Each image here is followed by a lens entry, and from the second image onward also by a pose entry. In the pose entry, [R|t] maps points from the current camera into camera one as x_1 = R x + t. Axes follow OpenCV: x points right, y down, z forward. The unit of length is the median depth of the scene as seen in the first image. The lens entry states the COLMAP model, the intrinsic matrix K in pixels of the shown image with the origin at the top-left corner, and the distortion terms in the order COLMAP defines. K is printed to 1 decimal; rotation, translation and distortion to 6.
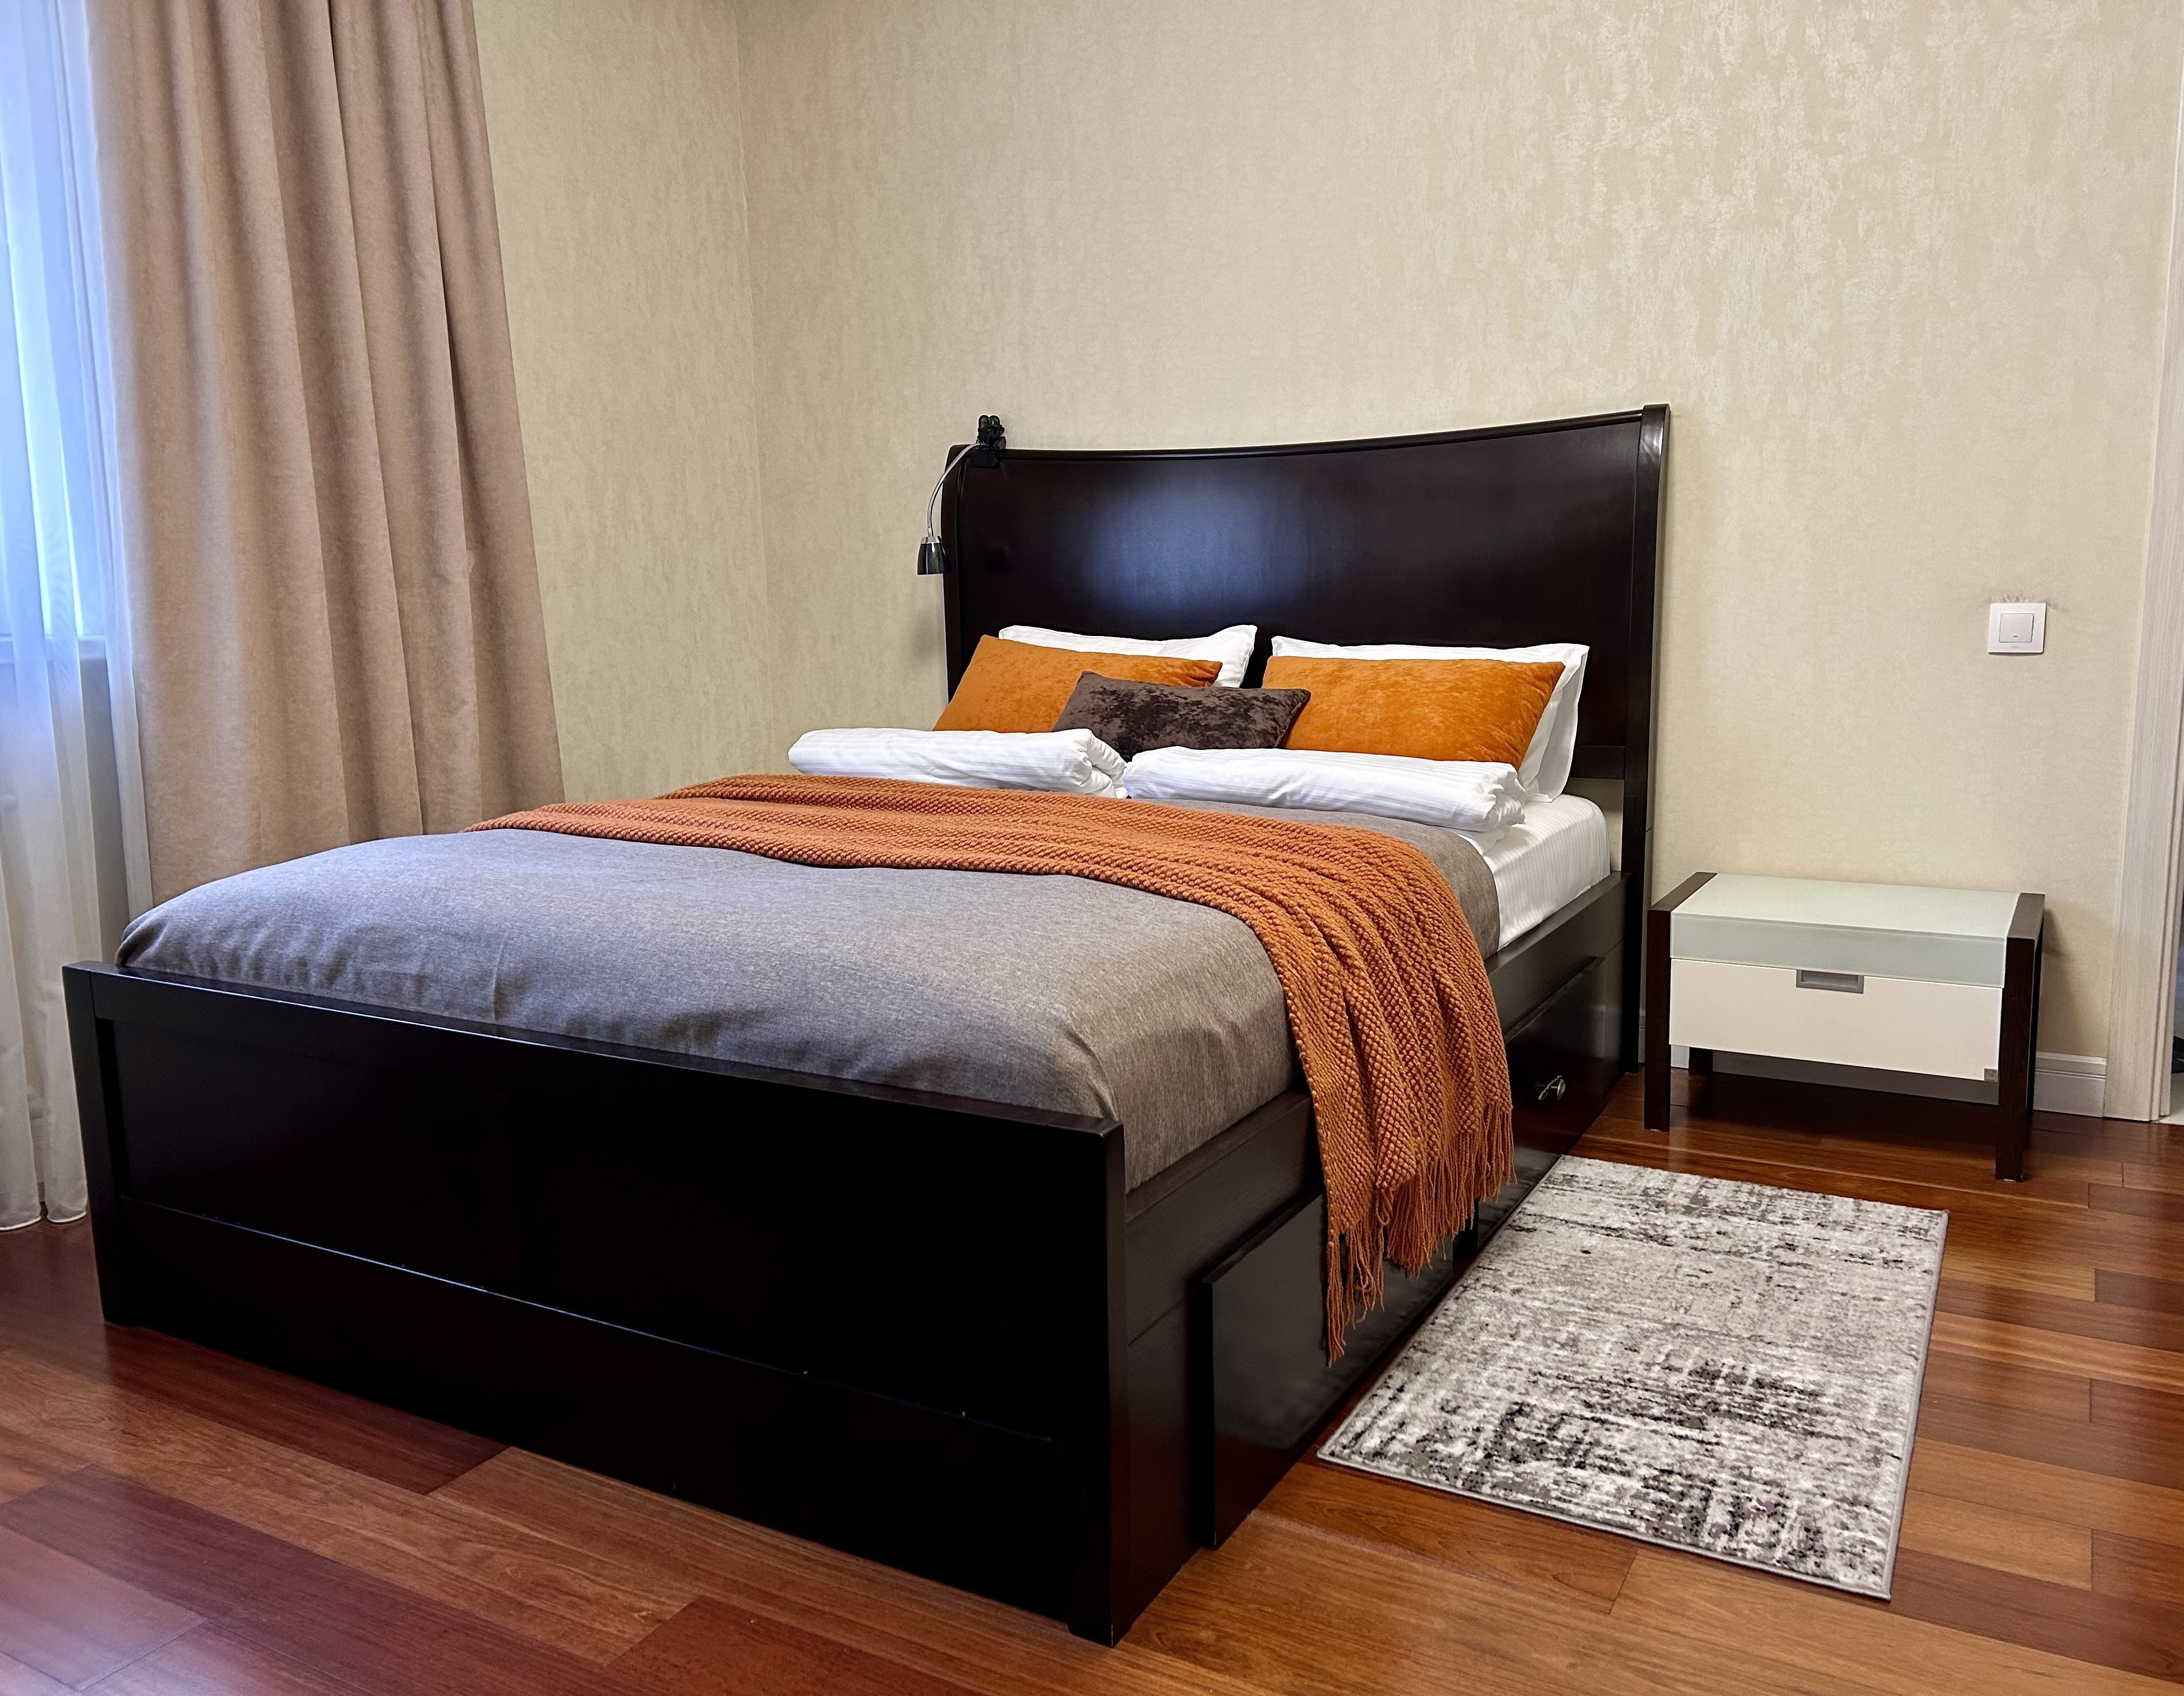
lens RADIAL K [[1842.6, 0, 1092.2], [0, 1842.6, 837.6], [0, 0, 1]] dist [0.046782, -0.002159]
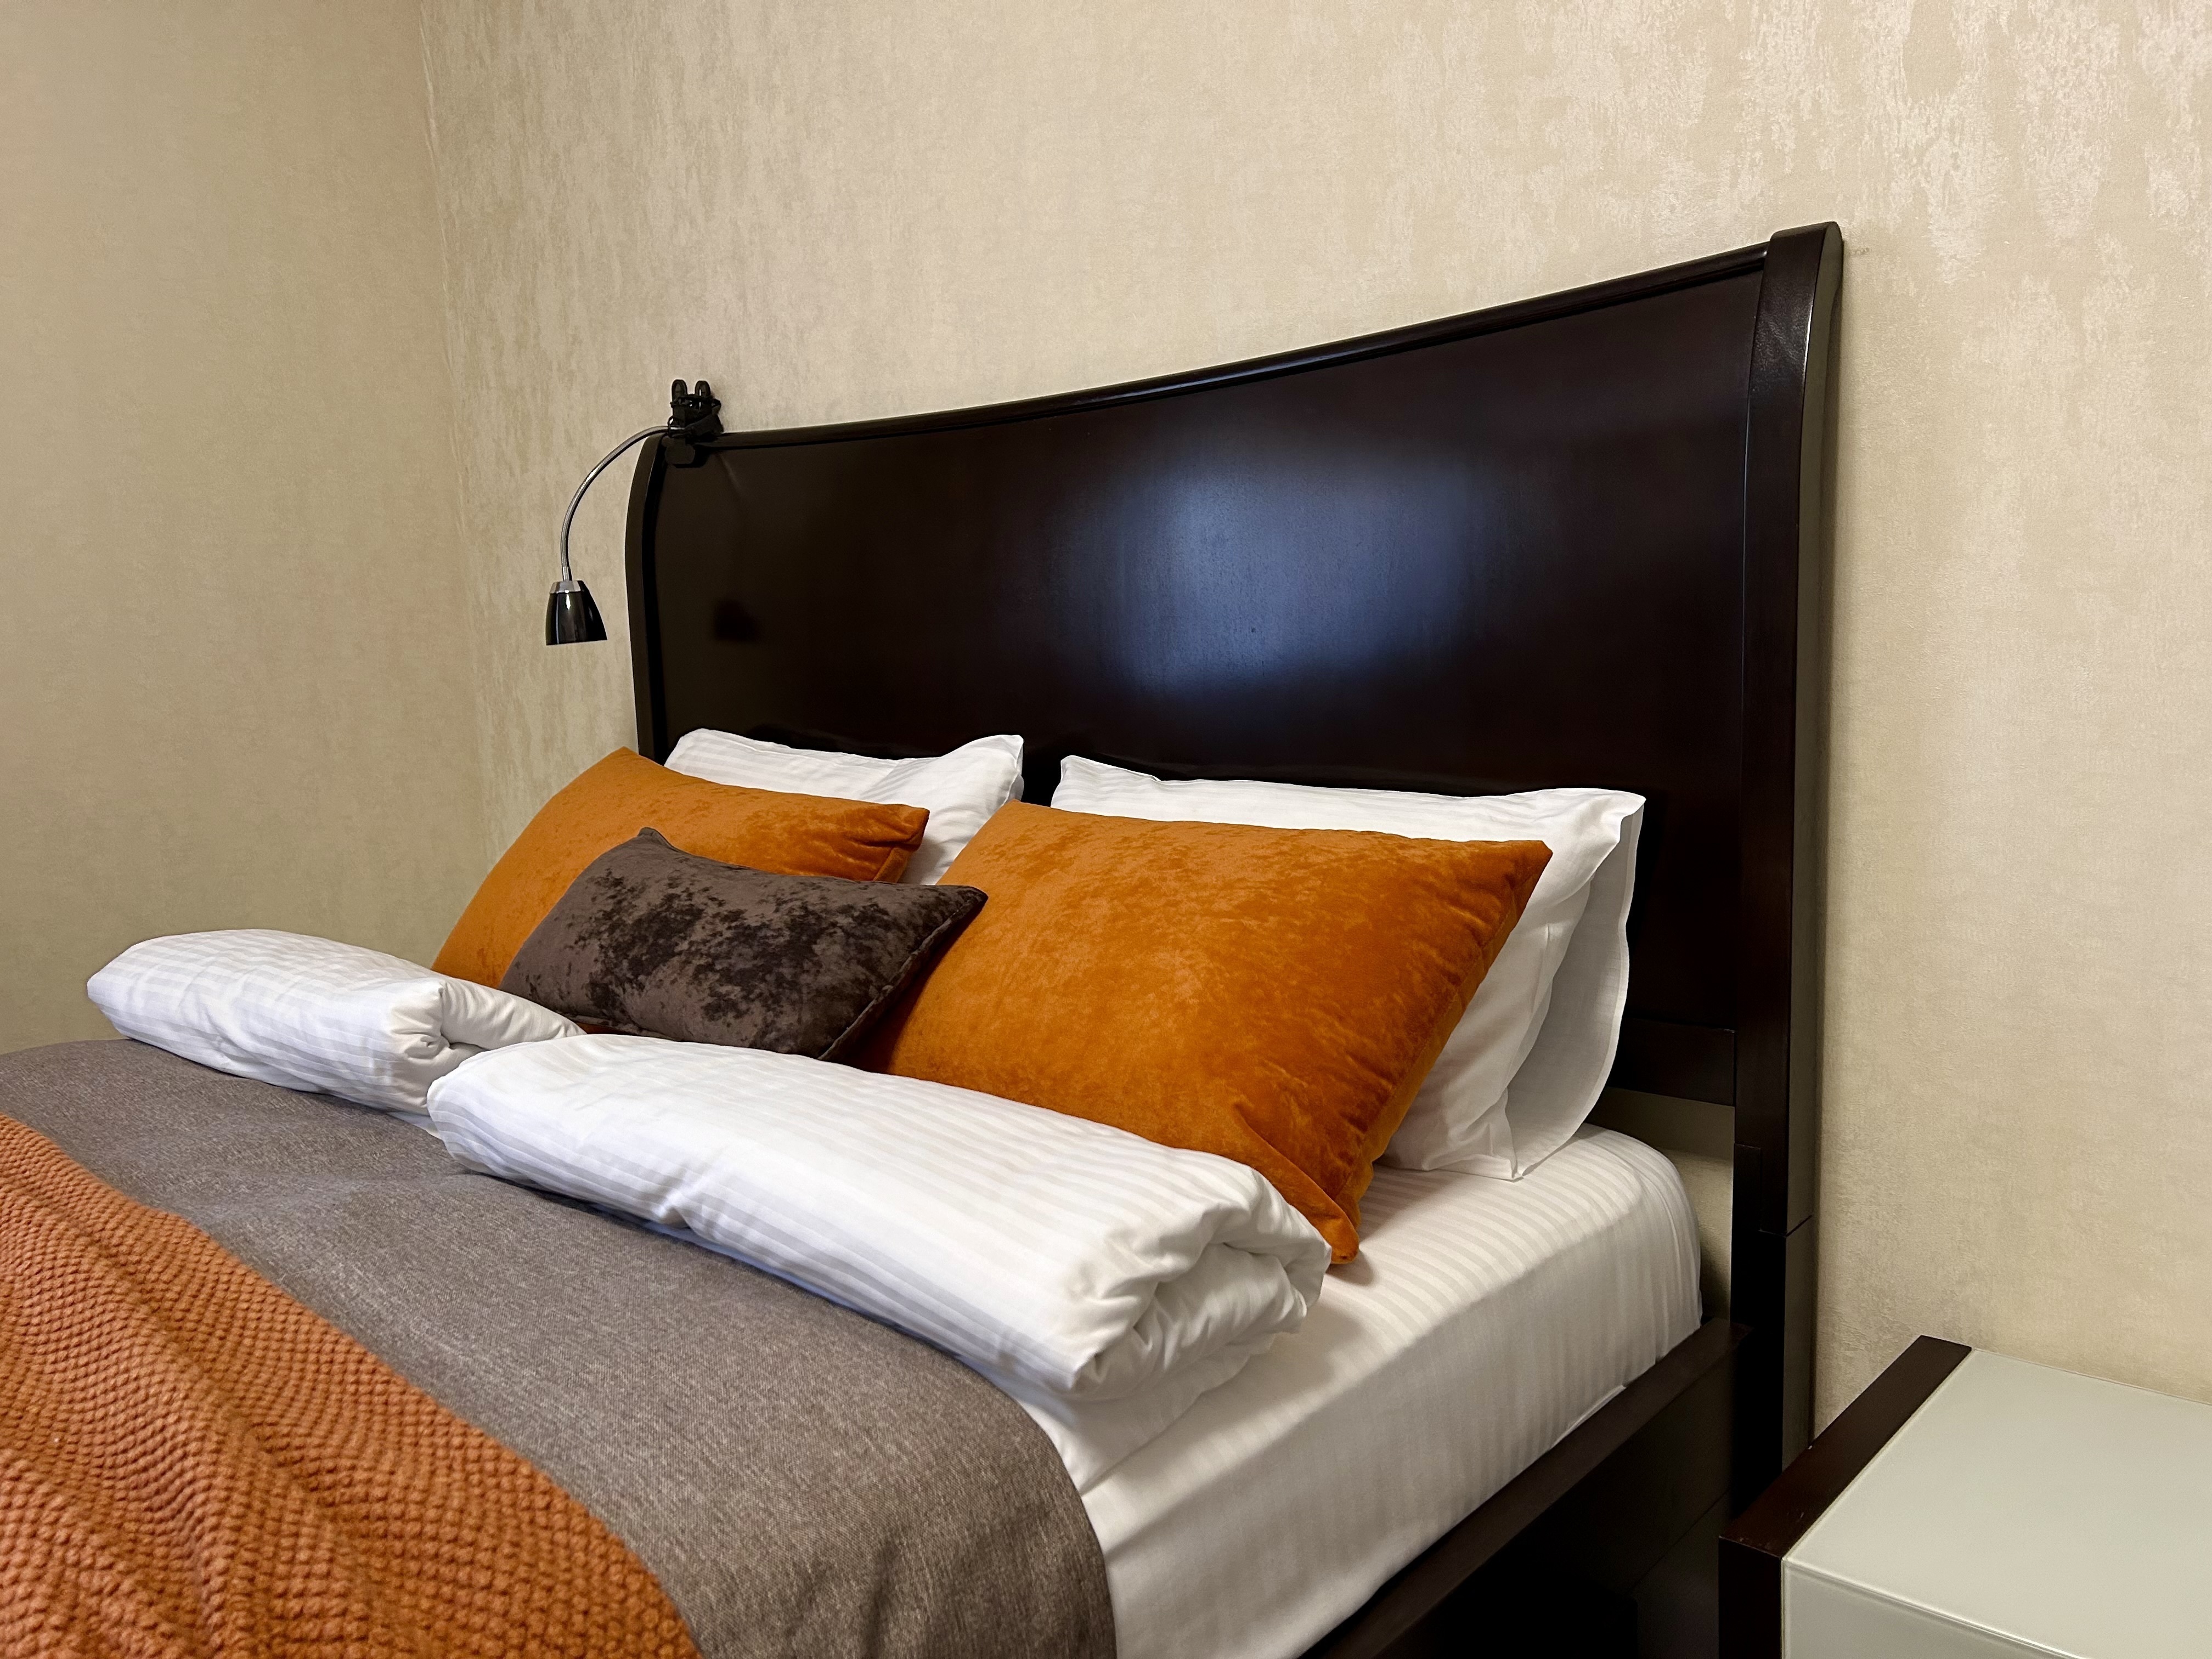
lens RADIAL K [[1657.7, 0, 1106.0], [0, 1657.7, 829.5], [0, 0, 1]] dist [0.024552, -0.005854]
pose [[0.973664, 0.011164, -0.227713, 0.232414], [-0.017104, 0.999563, -0.024129, -0.082880], [0.227344, 0.027389, 0.973429, 0.586133]]
